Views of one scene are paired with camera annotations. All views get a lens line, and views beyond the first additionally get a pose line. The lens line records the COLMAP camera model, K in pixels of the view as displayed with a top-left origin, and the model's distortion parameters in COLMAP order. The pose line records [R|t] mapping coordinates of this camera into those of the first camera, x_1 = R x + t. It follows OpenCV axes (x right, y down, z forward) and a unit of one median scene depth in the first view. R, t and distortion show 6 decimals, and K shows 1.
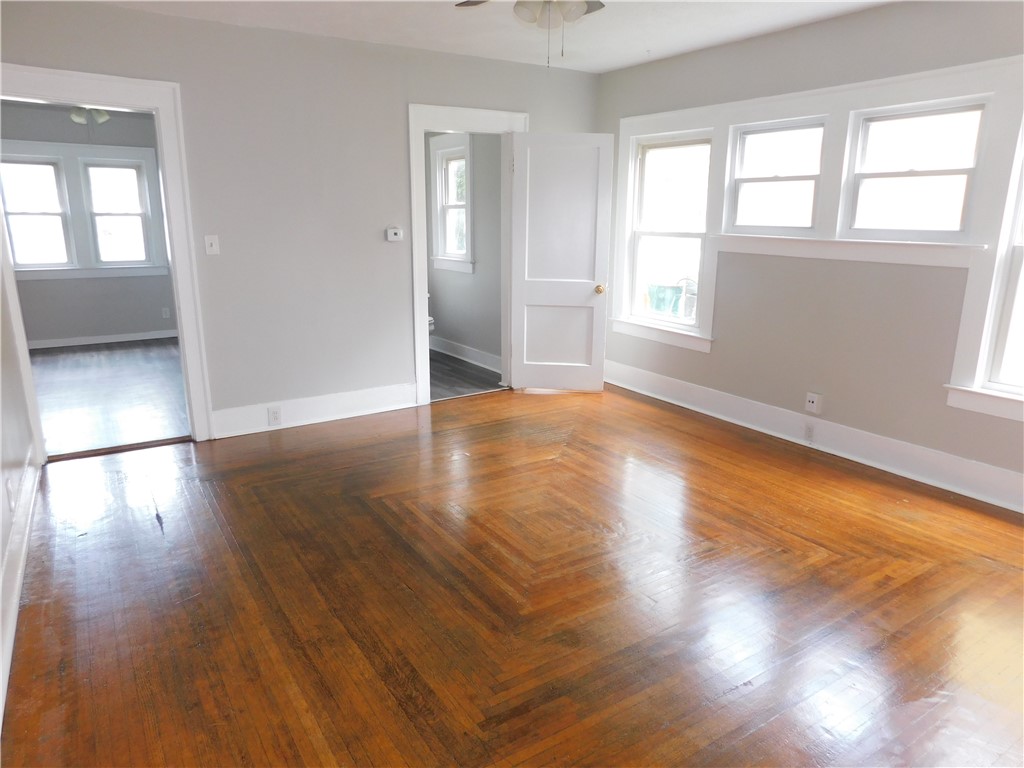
lens RADIAL K [[674.3, 0, 521.7], [0, 674.3, 389.4], [0, 0, 1]] dist [-0.049136, 0.027629]
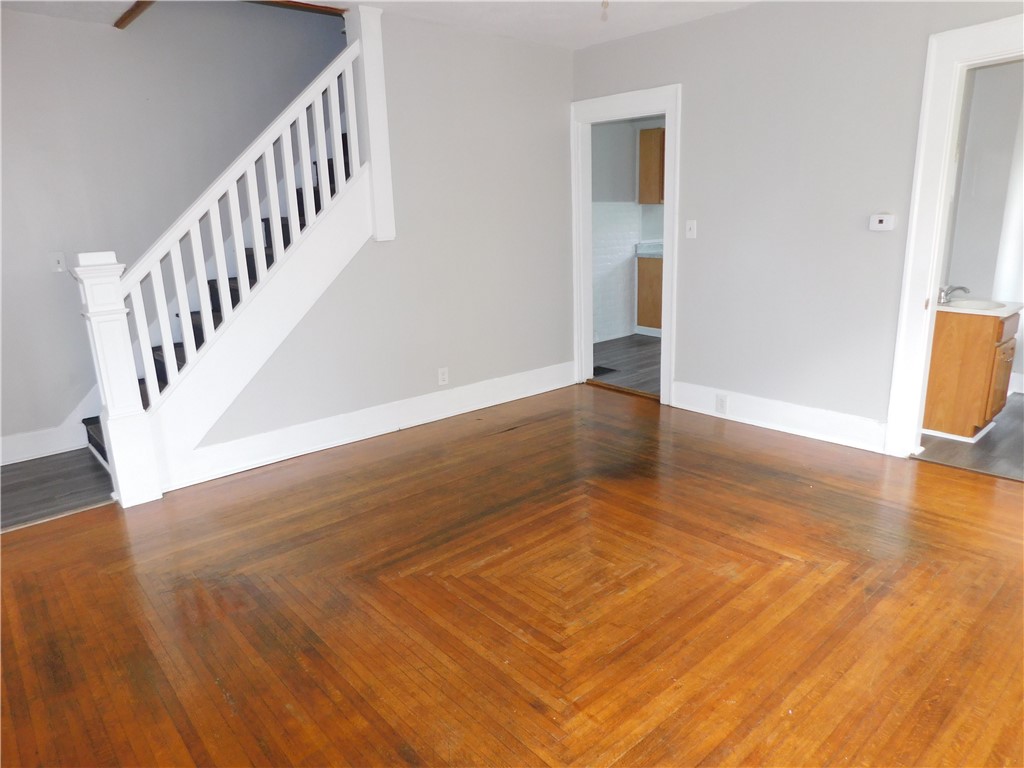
lens RADIAL K [[674.3, 0, 507.5], [0, 674.3, 385.9], [0, 0, 1]] dist [-0.049136, 0.027629]
pose [[0.142828, 0.240340, -0.960123, 0.534672], [-0.215696, 0.954311, 0.206798, -0.123182], [0.965958, 0.177559, 0.188142, 0.504645]]
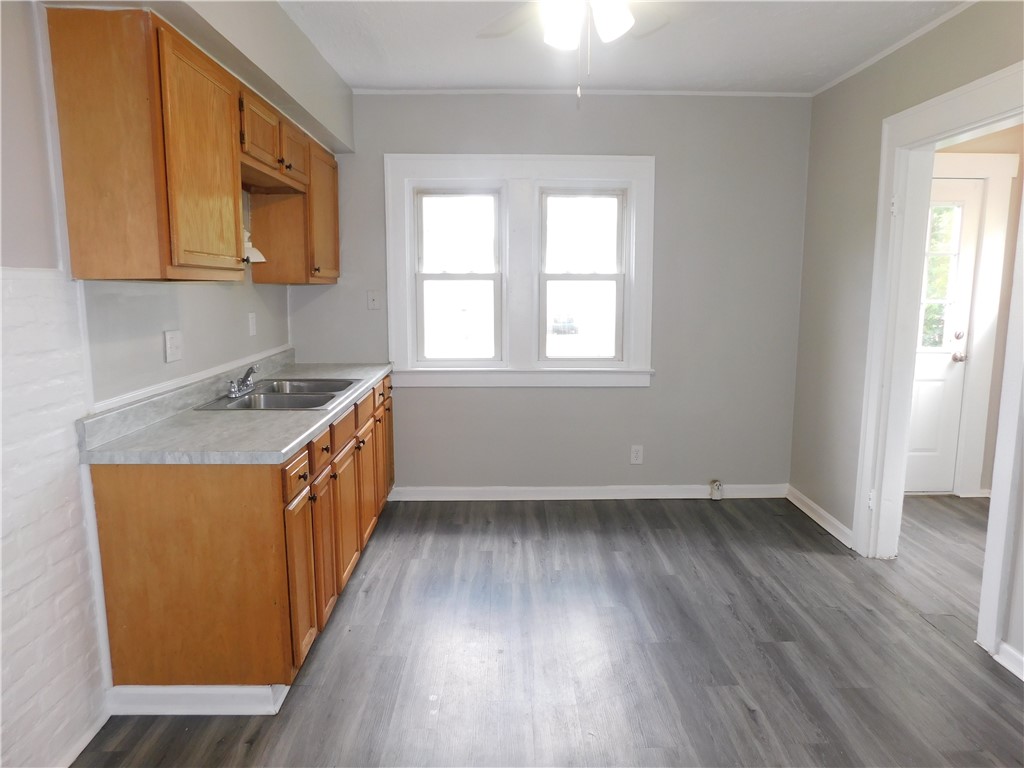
lens RADIAL K [[674.3, 0, 516.2], [0, 674.3, 383.9], [0, 0, 1]] dist [-0.049136, 0.027629]
pose [[0.848140, 0.073109, -0.524703, -0.574579], [-0.126172, 0.989808, -0.066034, -0.212134], [0.514527, 0.122209, 0.848721, 0.818287]]
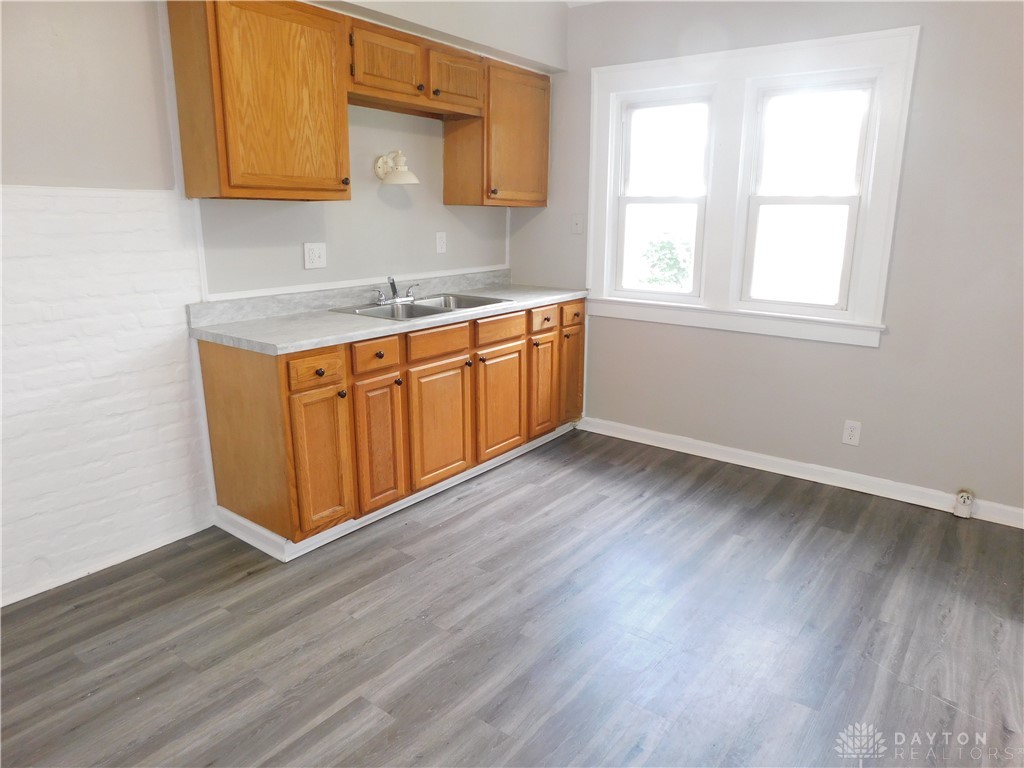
lens RADIAL K [[674.3, 0, 503.7], [0, 674.3, 381.7], [0, 0, 1]] dist [-0.049136, 0.027629]
pose [[0.336604, 0.227223, -0.913820, -0.393015], [-0.236500, 0.959743, 0.151527, -0.271917], [0.911463, 0.165114, 0.376791, 1.089264]]
